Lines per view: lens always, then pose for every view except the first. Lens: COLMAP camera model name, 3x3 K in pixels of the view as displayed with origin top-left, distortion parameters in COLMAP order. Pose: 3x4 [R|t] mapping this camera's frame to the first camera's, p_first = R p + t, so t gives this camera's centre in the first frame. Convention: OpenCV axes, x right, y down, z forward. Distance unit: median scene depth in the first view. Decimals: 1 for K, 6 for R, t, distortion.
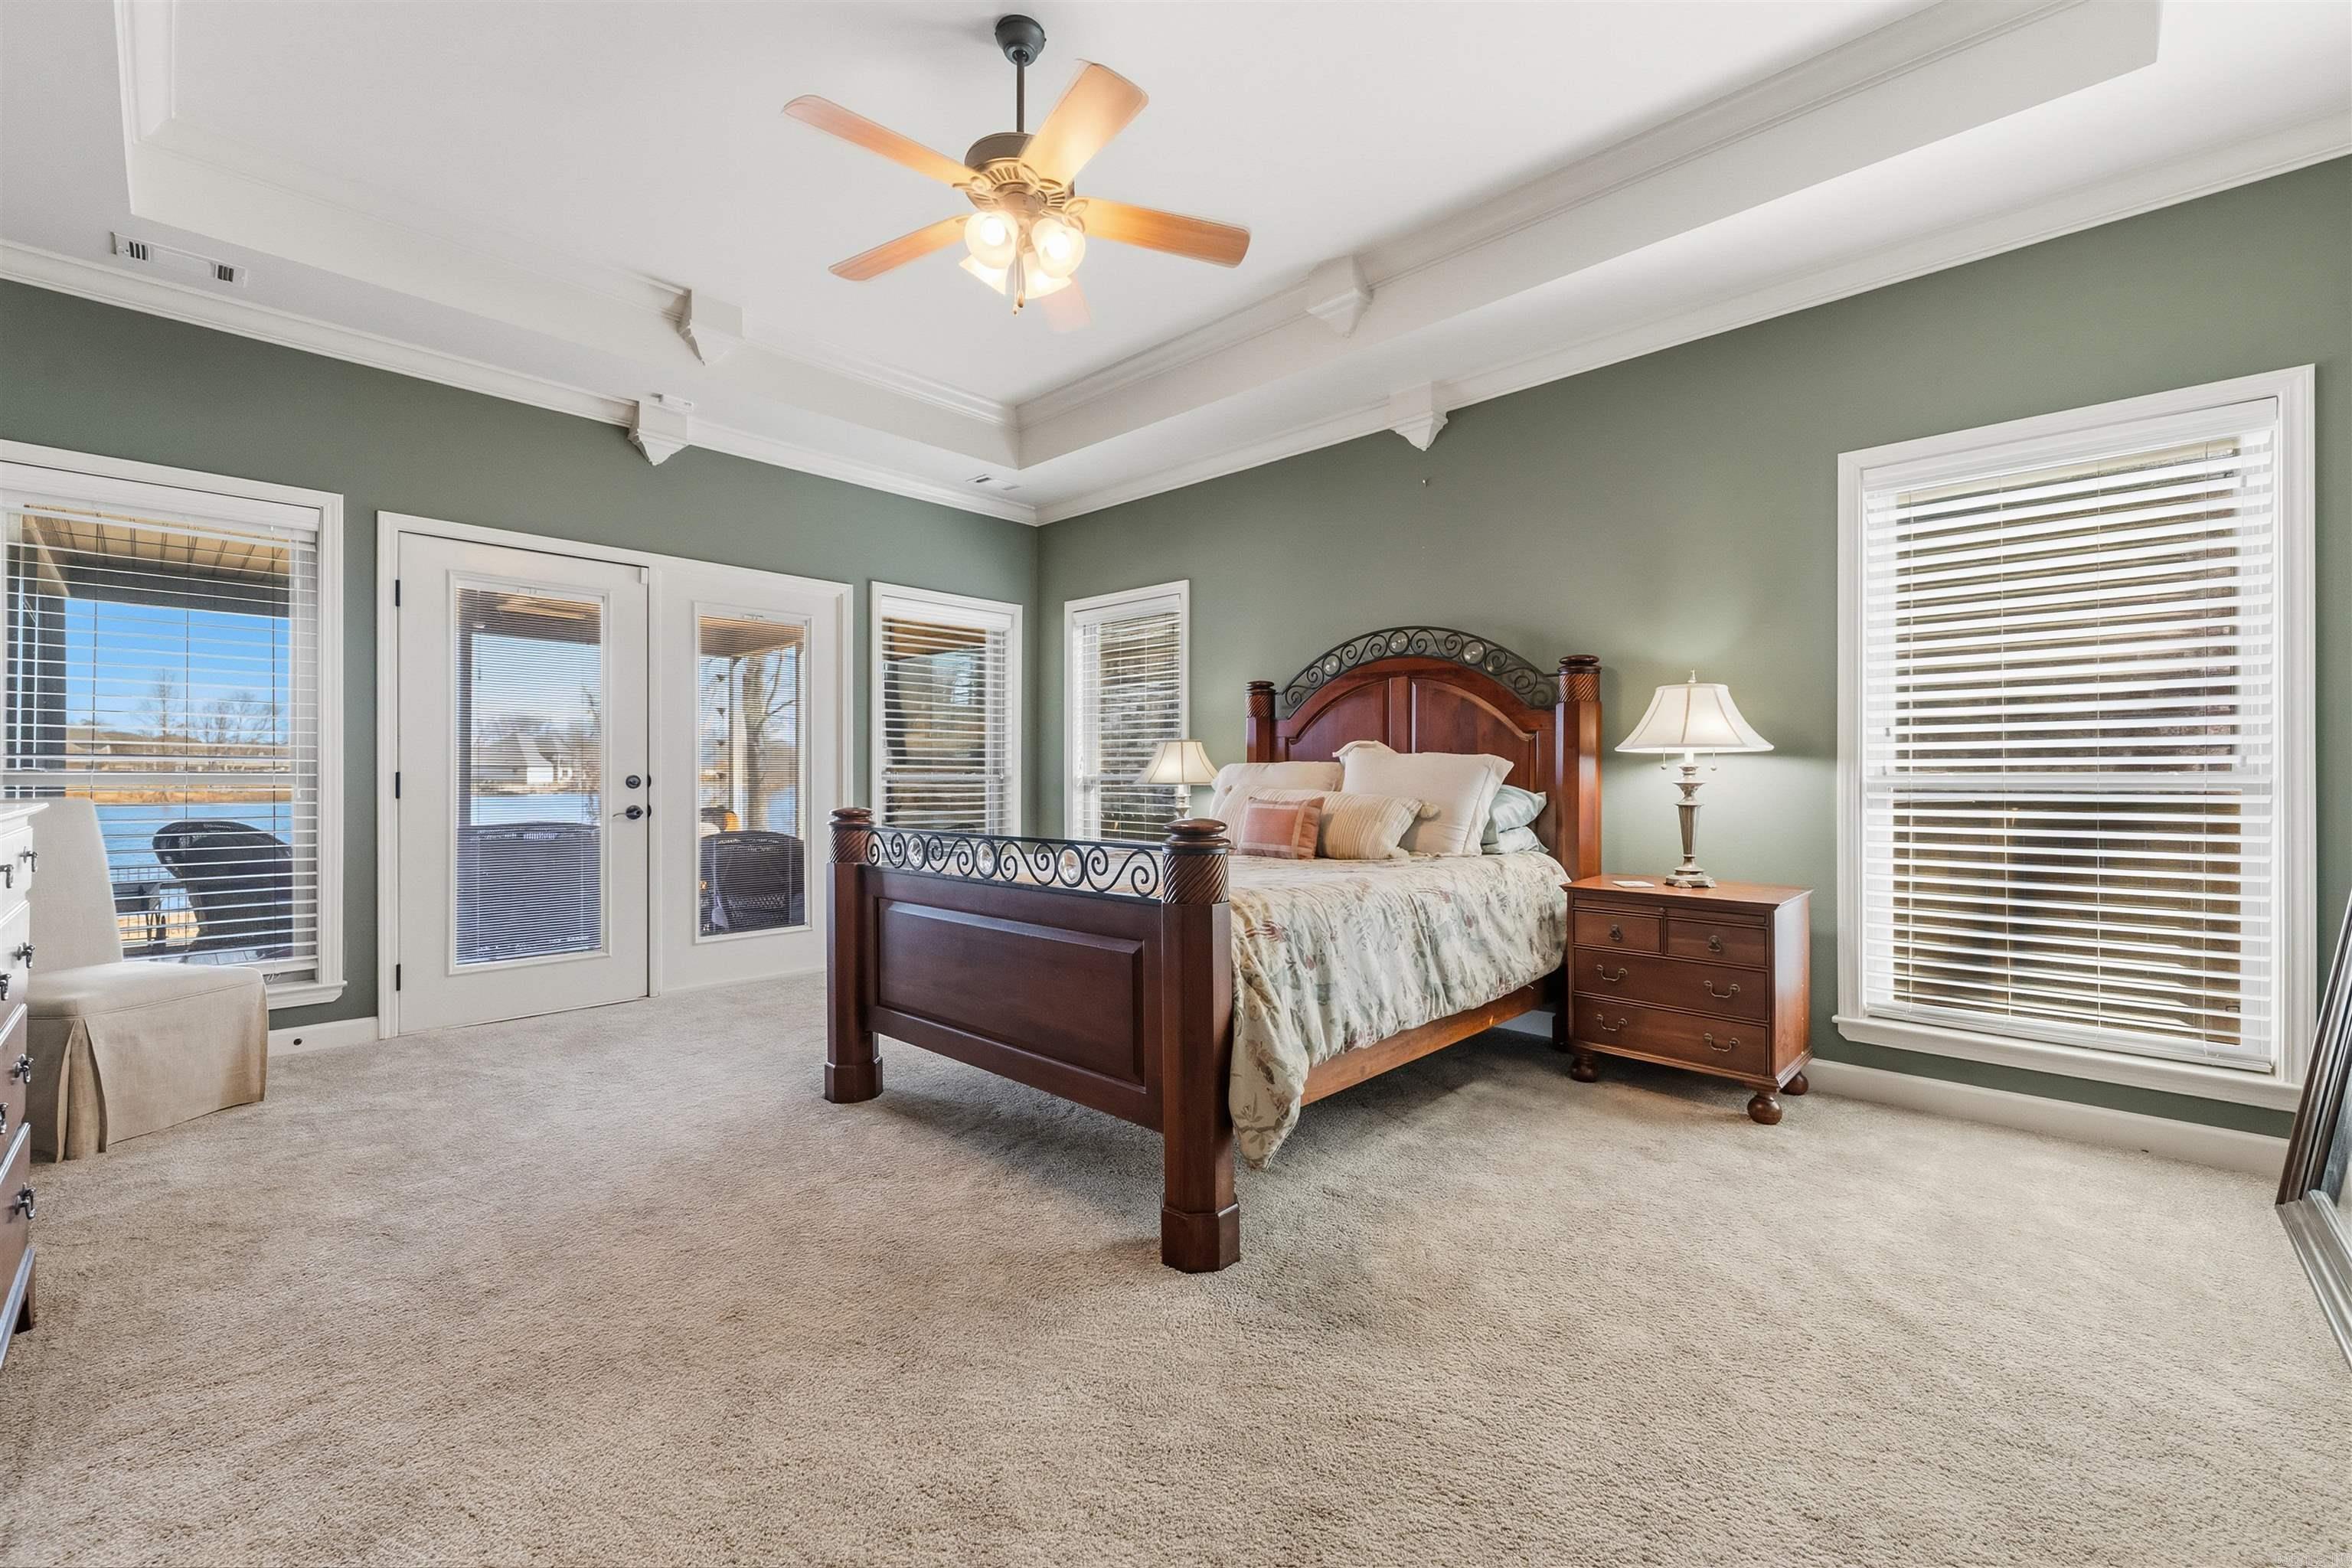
lens RADIAL K [[966.3, 0, 1166.8], [0, 966.3, 777.4], [0, 0, 1]] dist [0.003335, -0.001123]
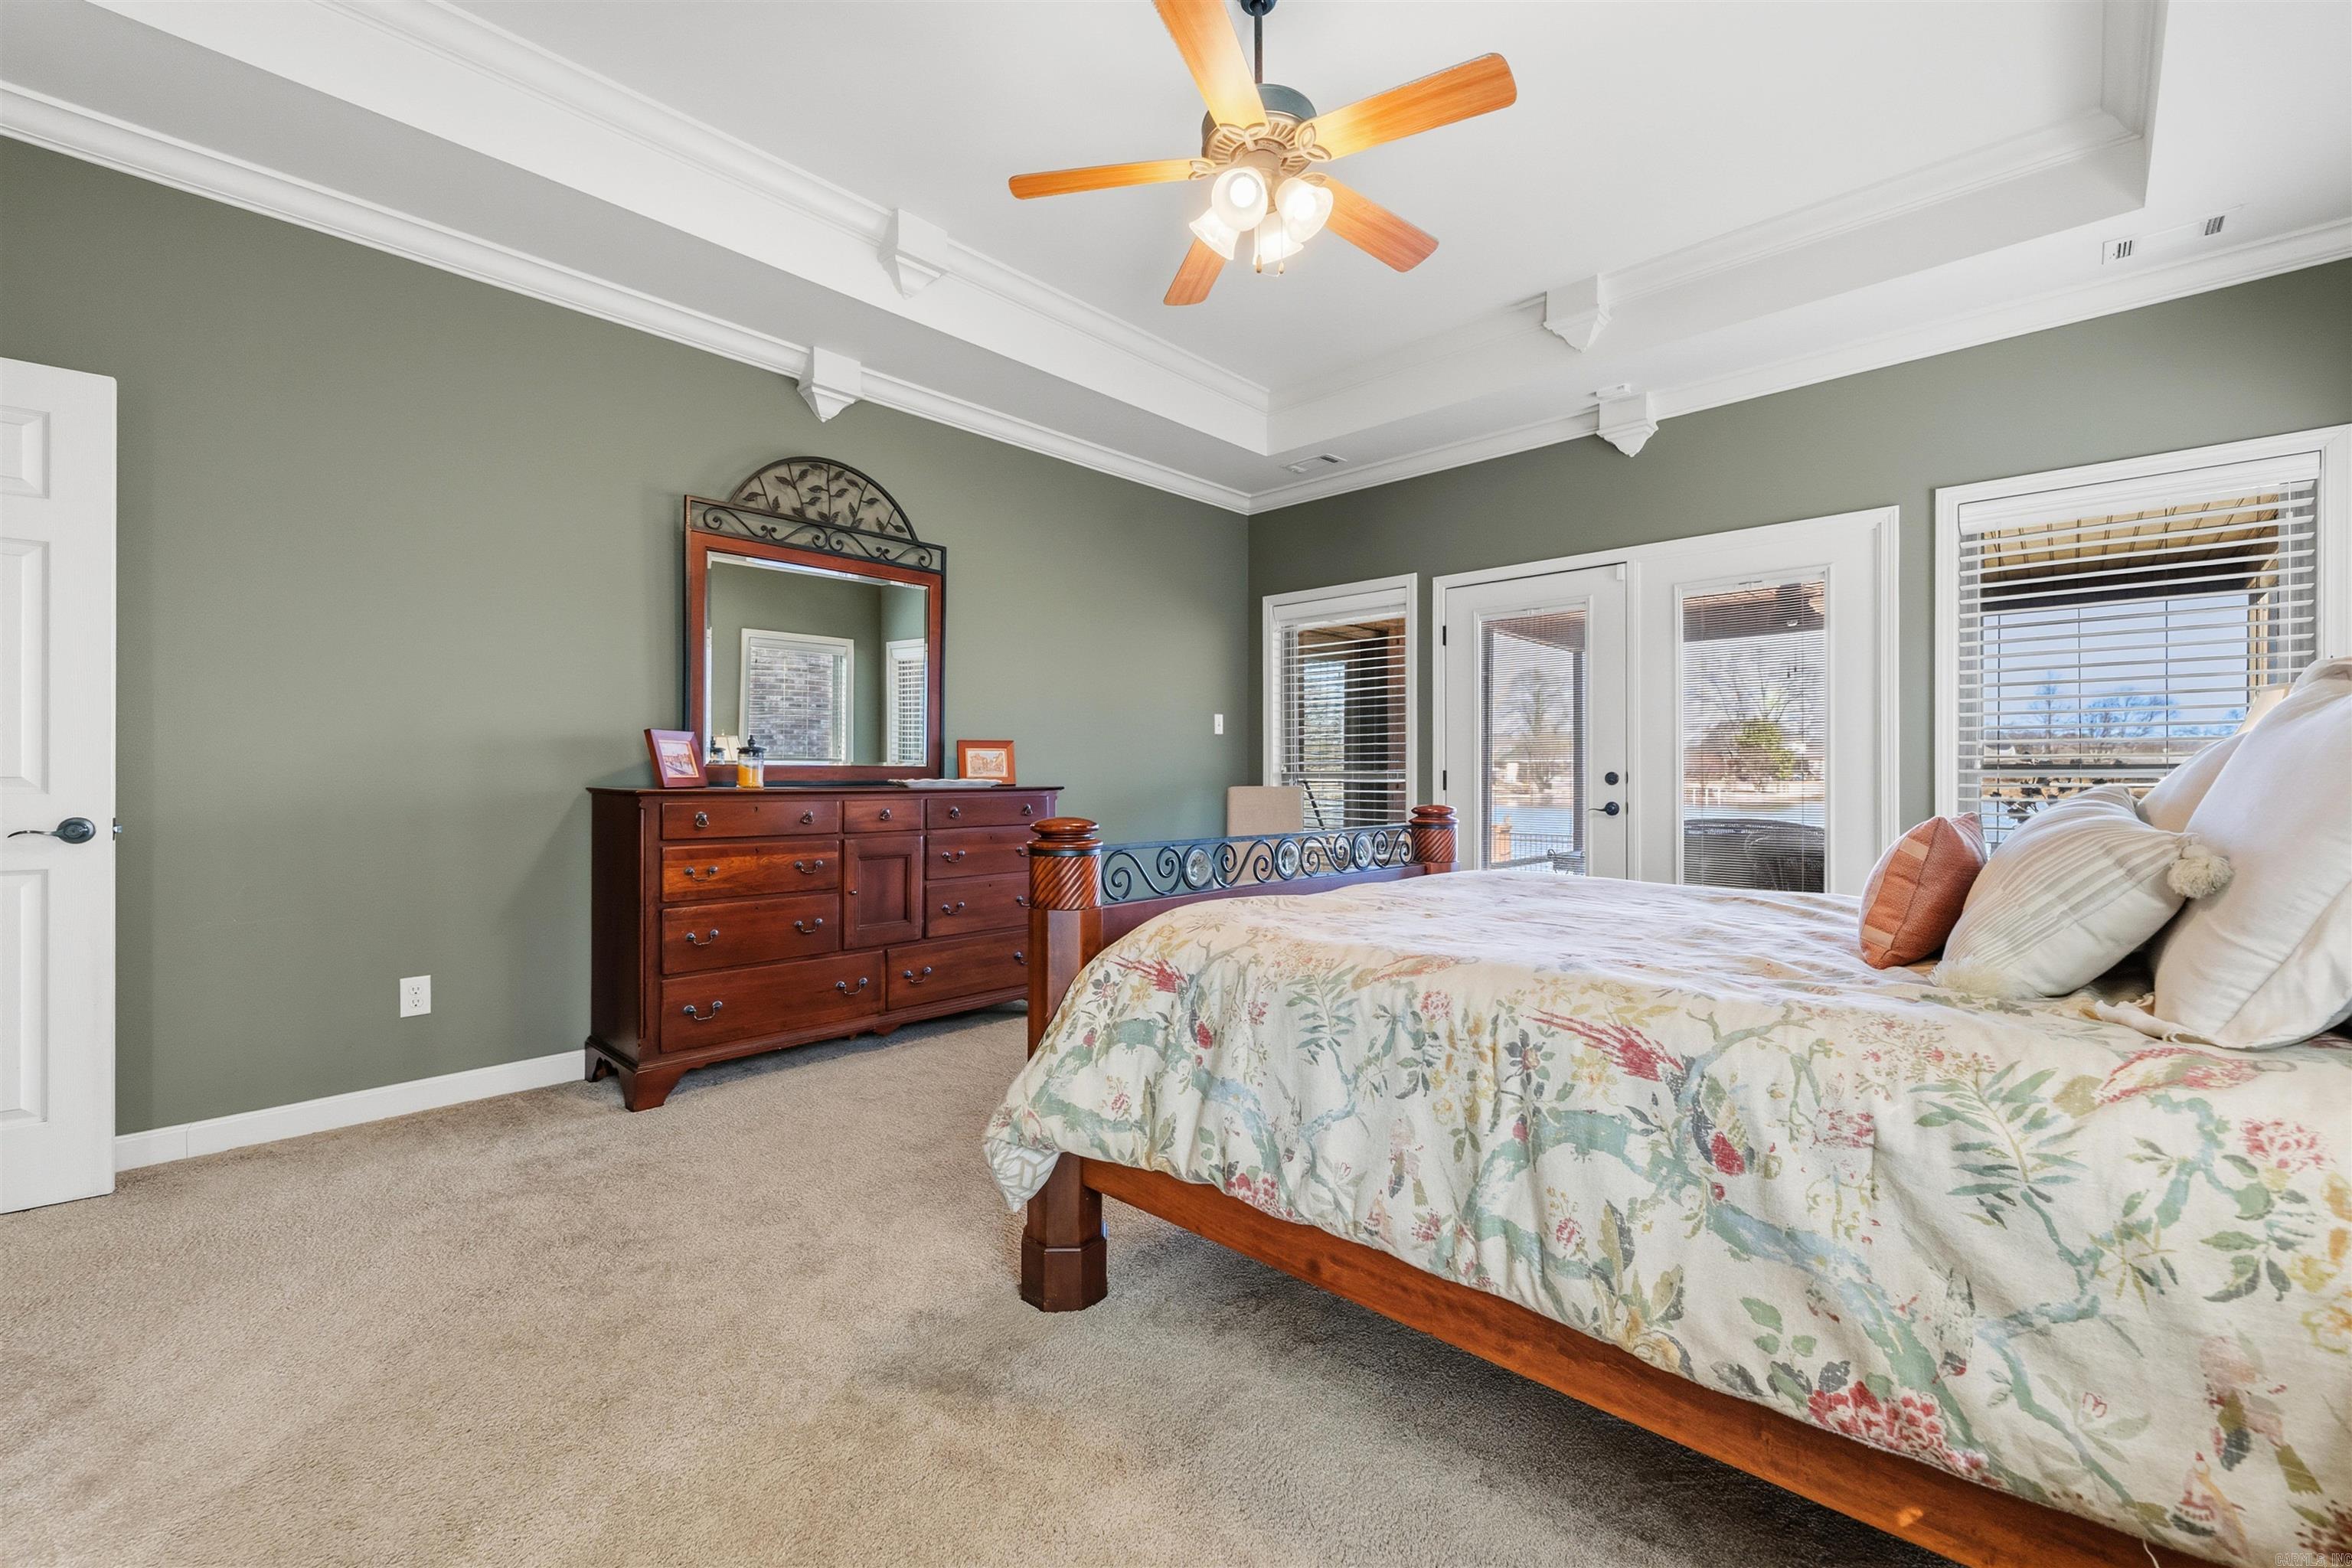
lens RADIAL K [[966.3, 0, 1167.1], [0, 966.3, 788.8], [0, 0, 1]] dist [0.003335, -0.001123]
pose [[0.010383, 0.014730, -0.999838, 0.459739], [0.000307, 0.999891, 0.014734, 0.000601], [0.999946, -0.000460, 0.010377, 0.522279]]
